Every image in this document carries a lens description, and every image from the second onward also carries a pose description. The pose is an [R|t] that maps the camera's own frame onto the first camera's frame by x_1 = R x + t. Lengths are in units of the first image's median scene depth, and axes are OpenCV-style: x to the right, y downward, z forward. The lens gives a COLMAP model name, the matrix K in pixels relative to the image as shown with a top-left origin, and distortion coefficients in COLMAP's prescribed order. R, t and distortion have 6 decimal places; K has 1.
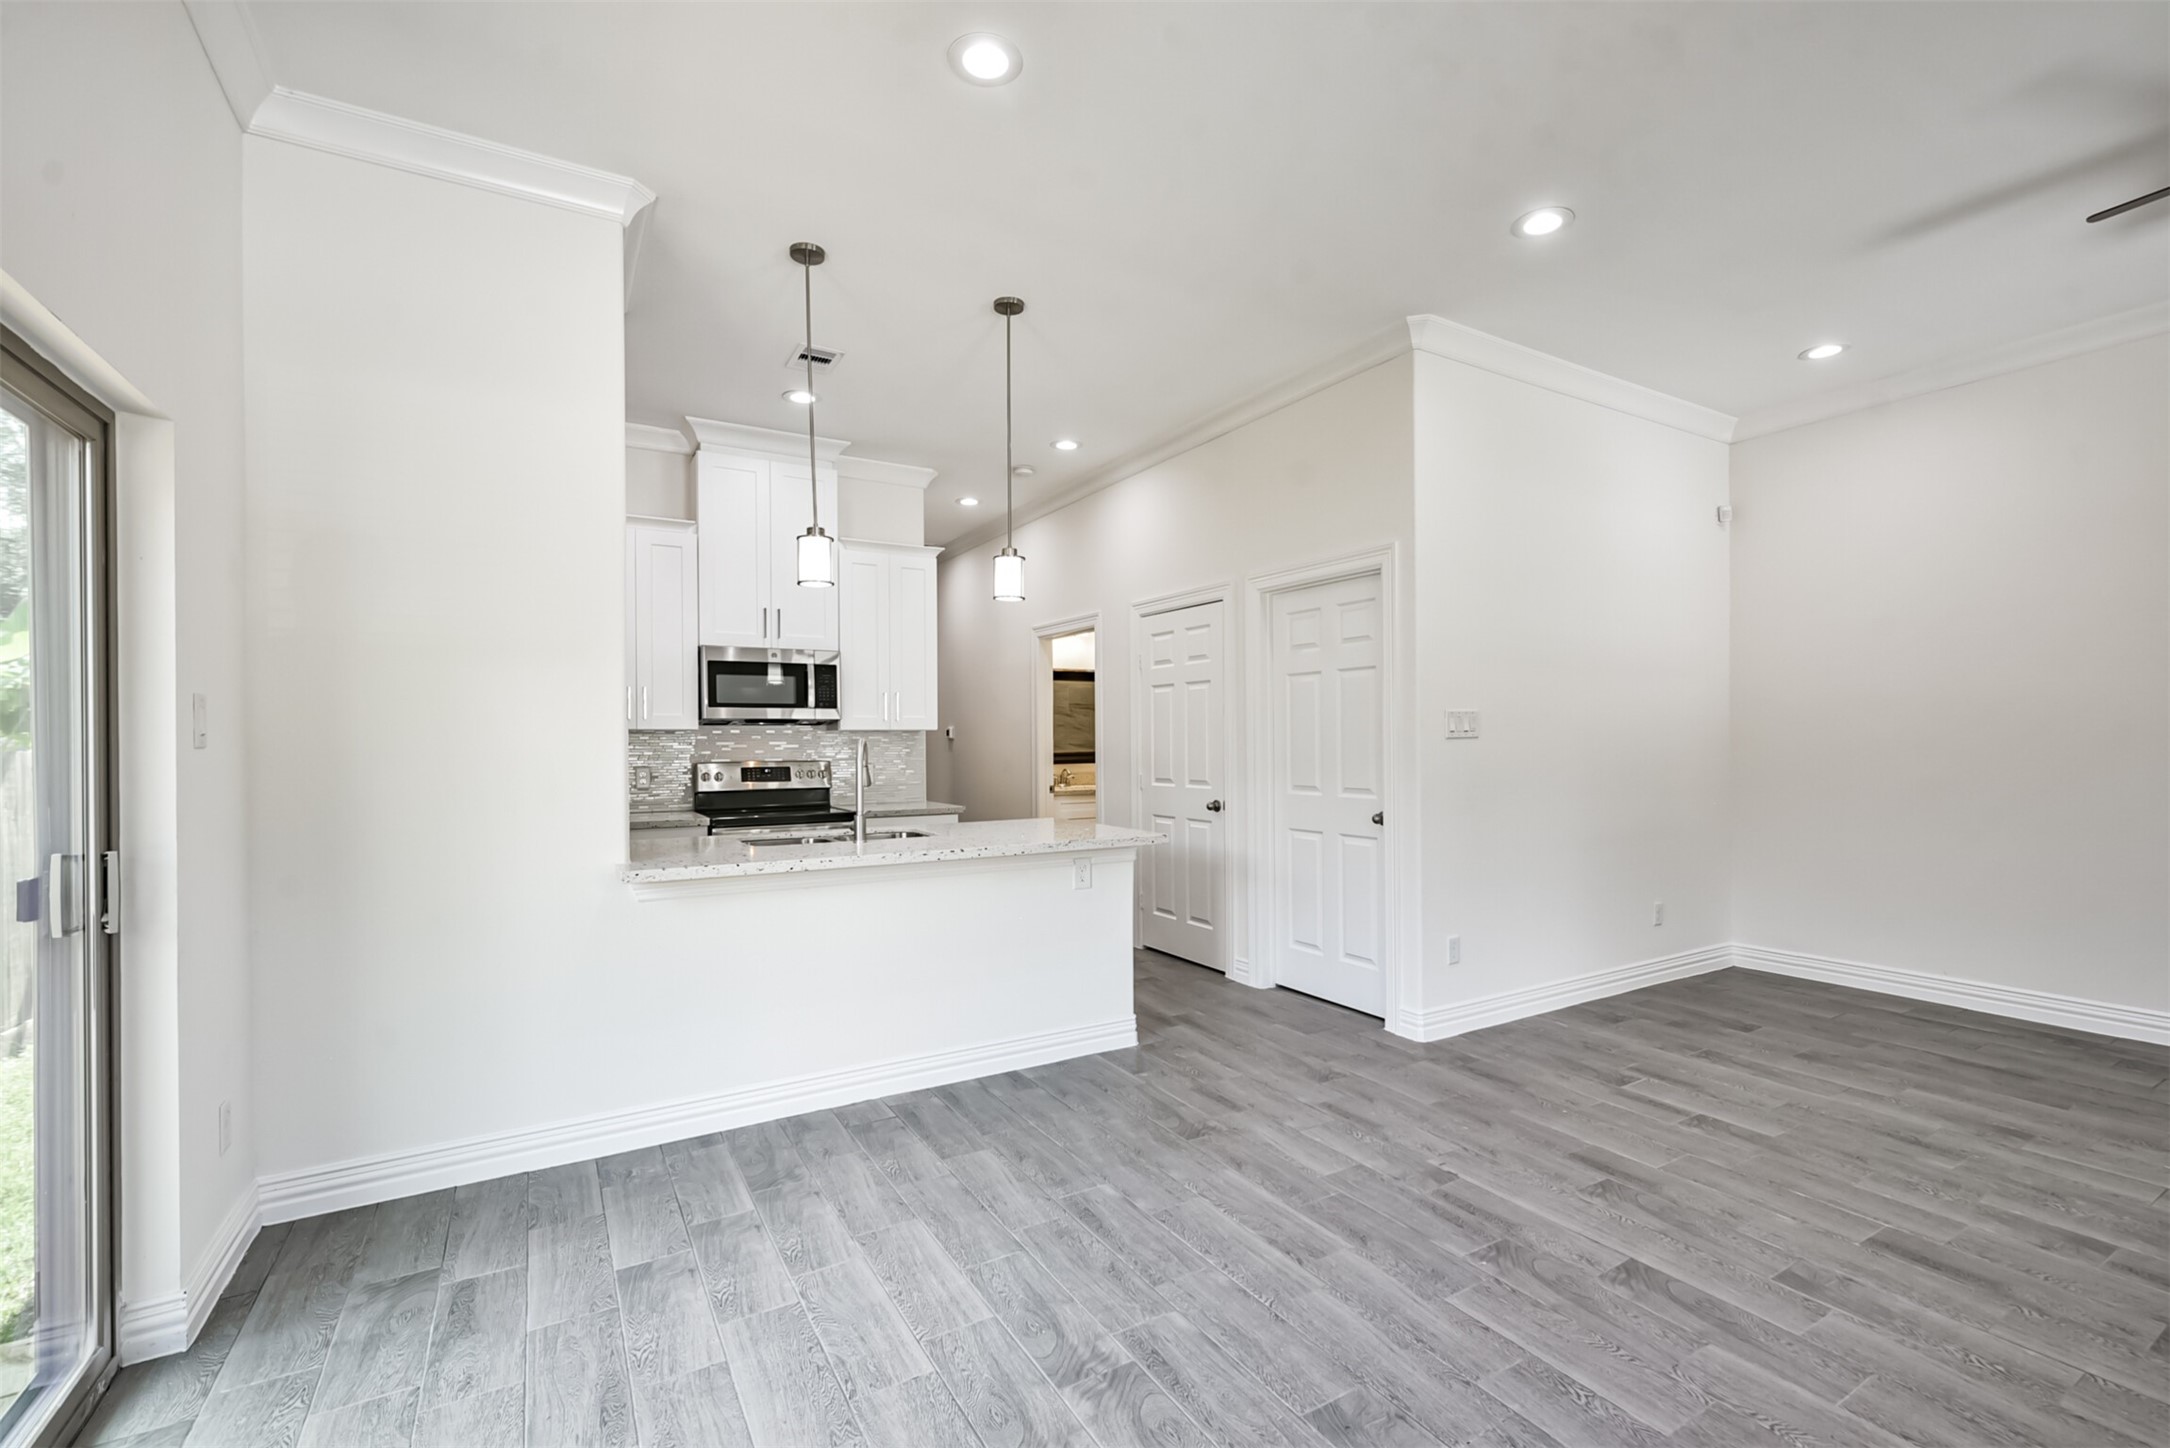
lens RADIAL K [[948.2, 0, 1110.5], [0, 948.2, 747.4], [0, 0, 1]] dist [-0.001319, 0.001697]
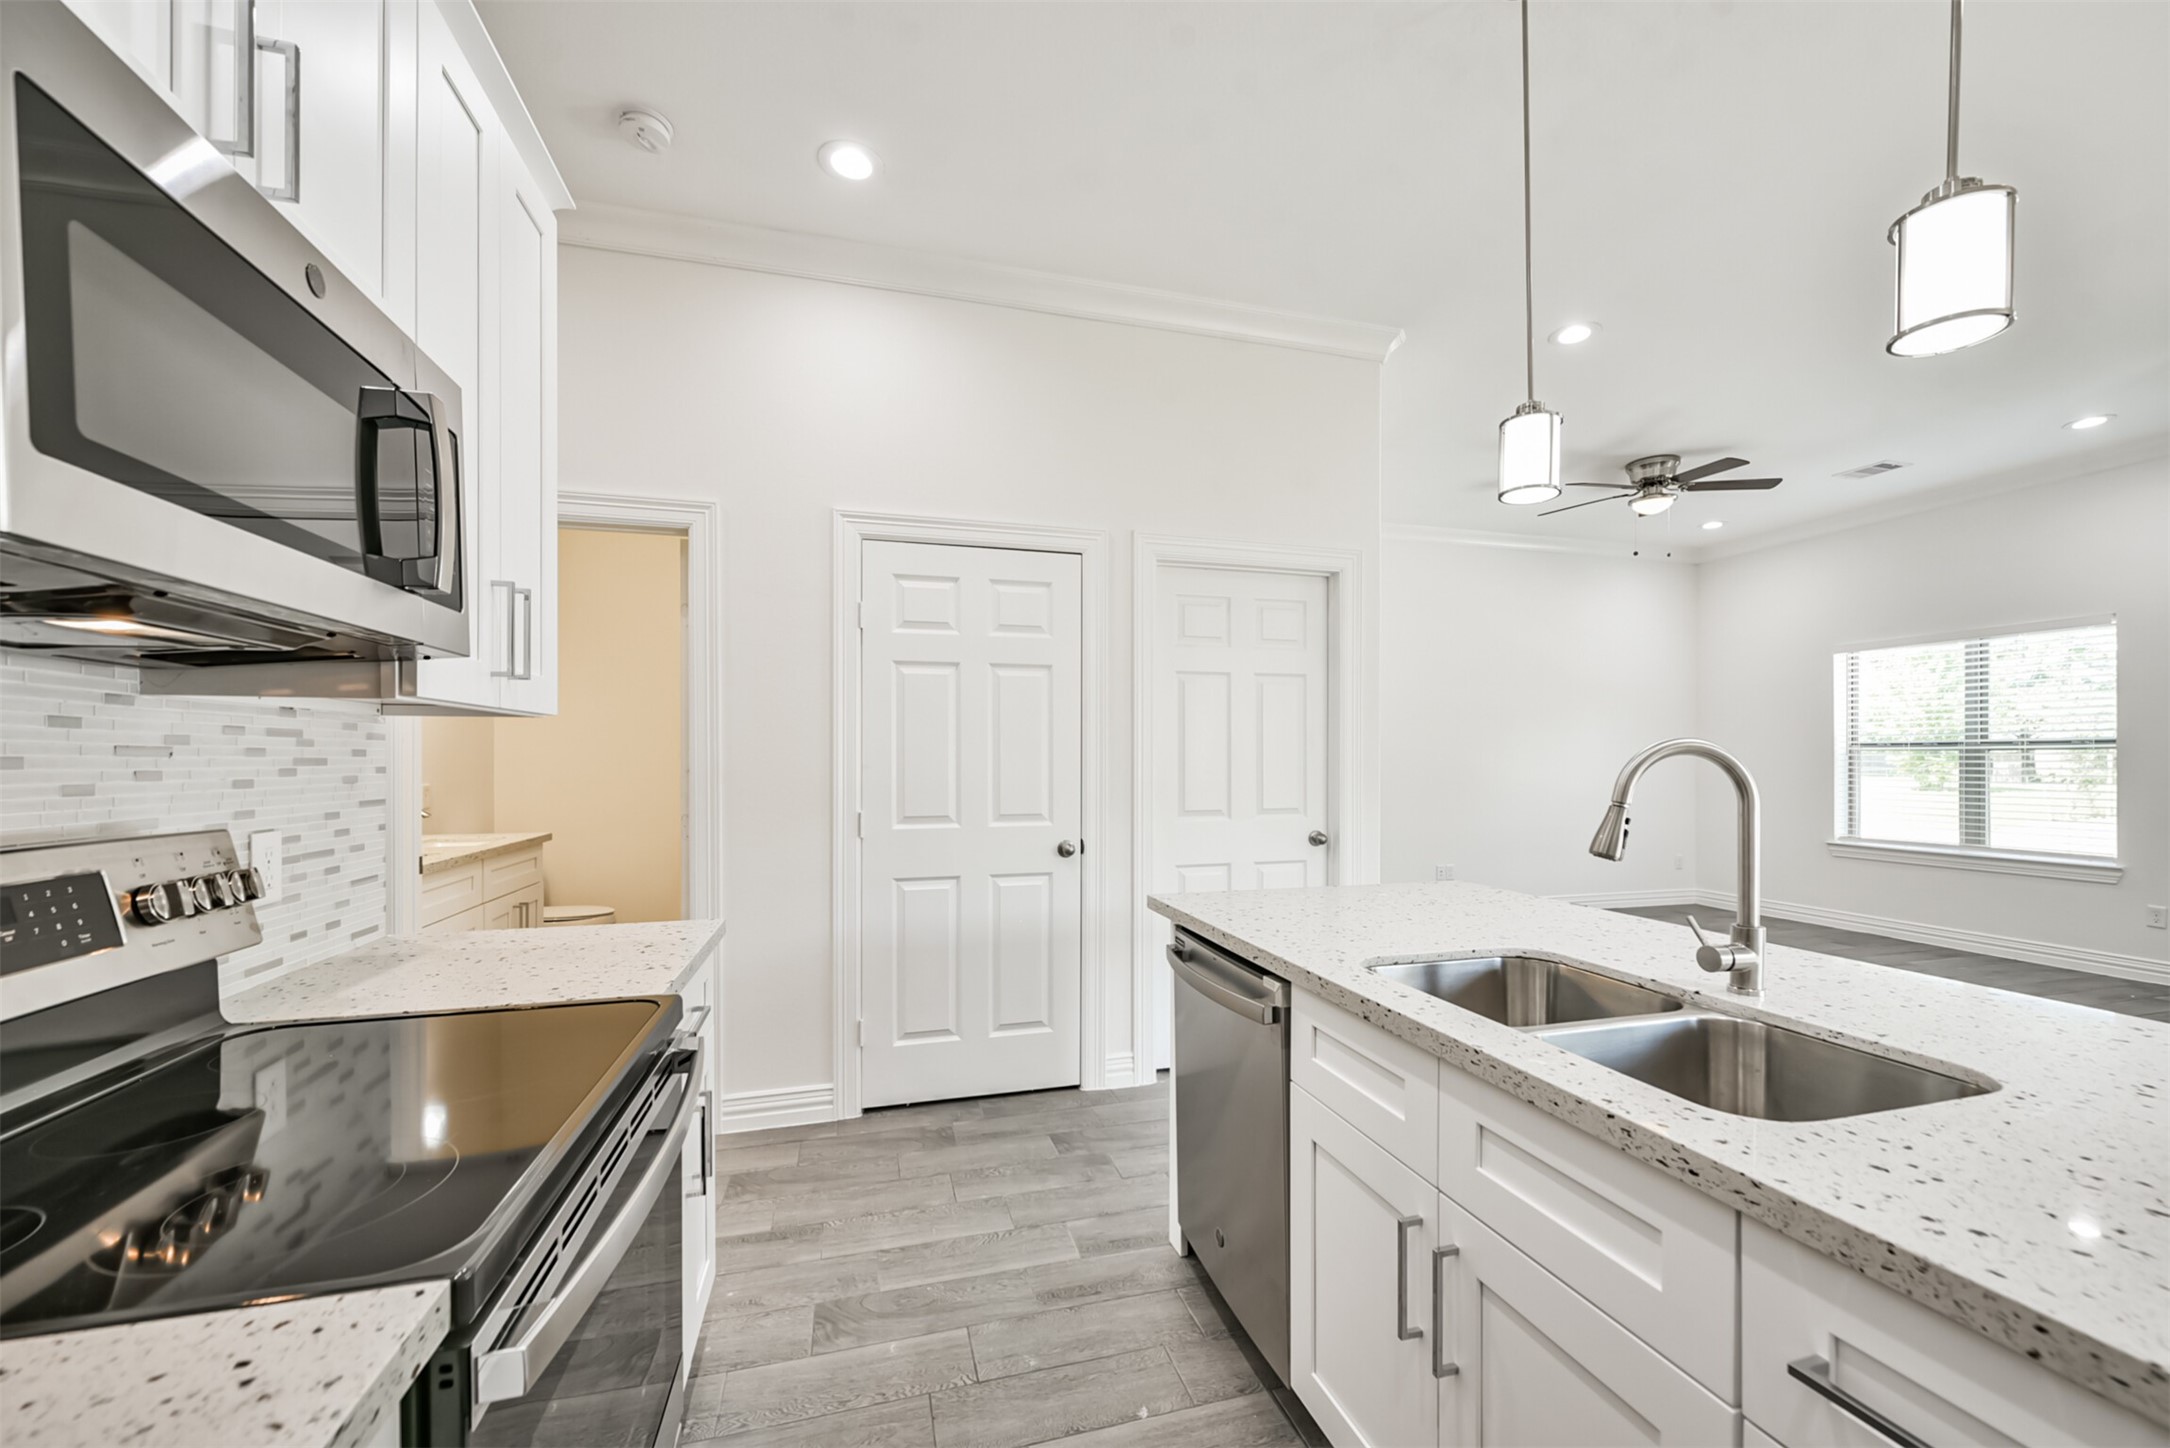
lens RADIAL K [[852.2, 0, 1080.7], [0, 852.2, 759.5], [0, 0, 1]] dist [0.005332, -0.000707]
pose [[0.263752, 0.004667, 0.964579, -0.755963], [0.007605, 0.999947, -0.006917, 0.001634], [-0.964560, 0.009160, 0.263703, 1.286523]]
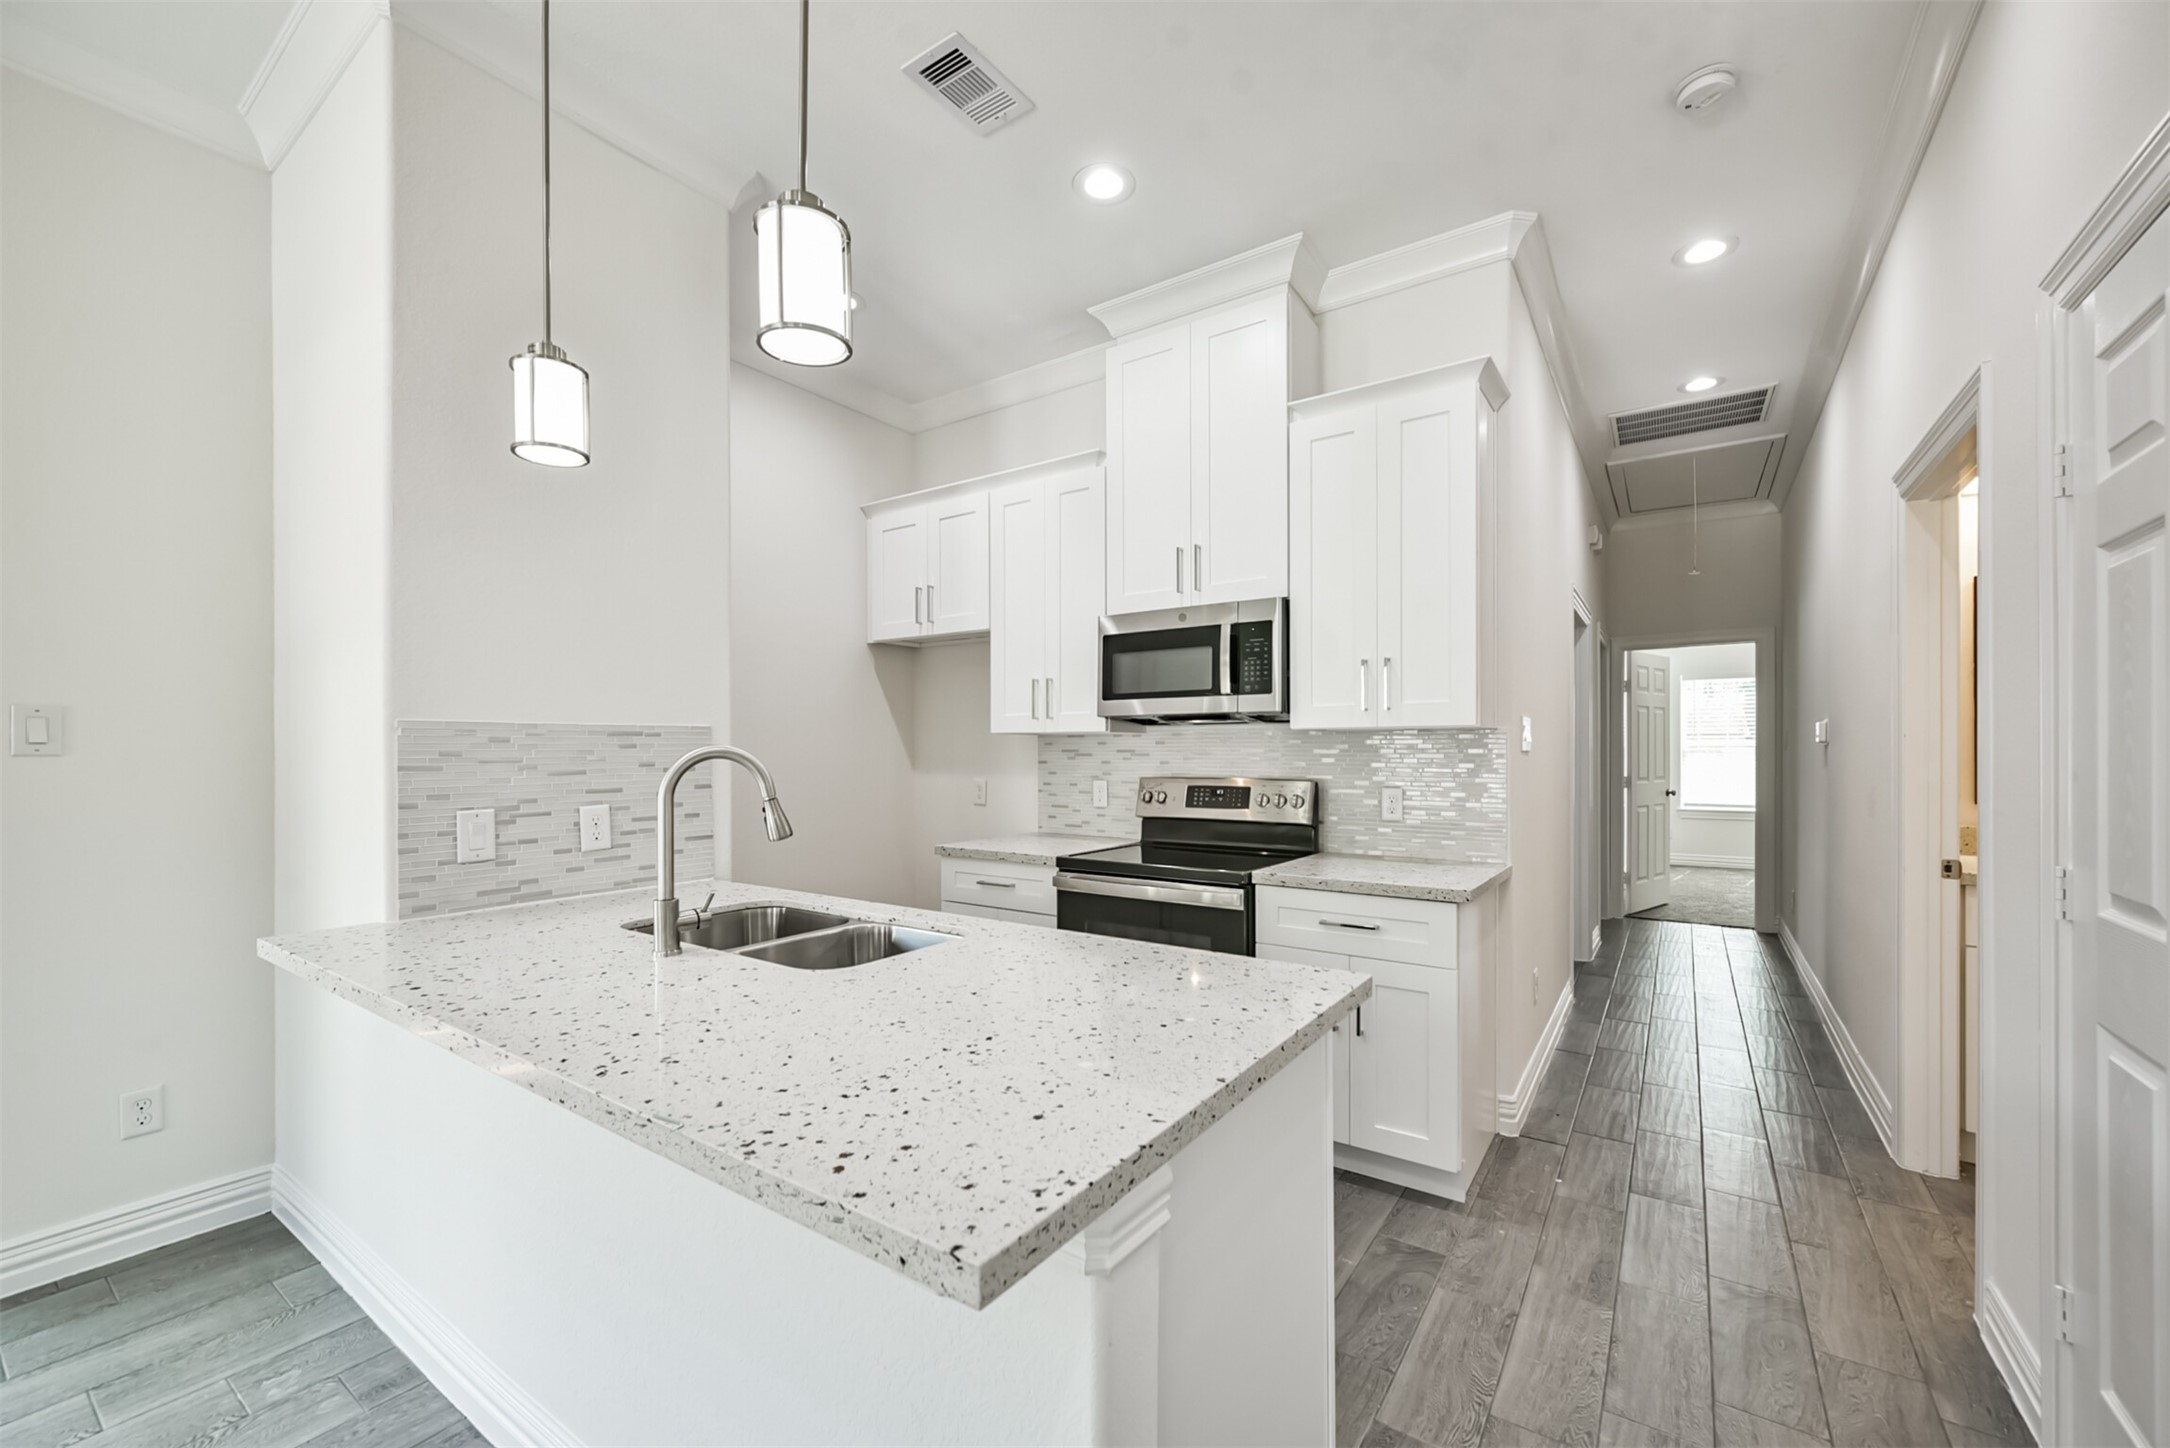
lens RADIAL K [[852.2, 0, 1080.8], [0, 852.2, 747.2], [0, 0, 1]] dist [0.005332, -0.000707]
pose [[0.397578, 0.001909, -0.917566, 0.254468], [-0.005236, 0.999986, -0.000189, -0.010151], [0.917553, 0.004879, 0.397583, 1.107991]]
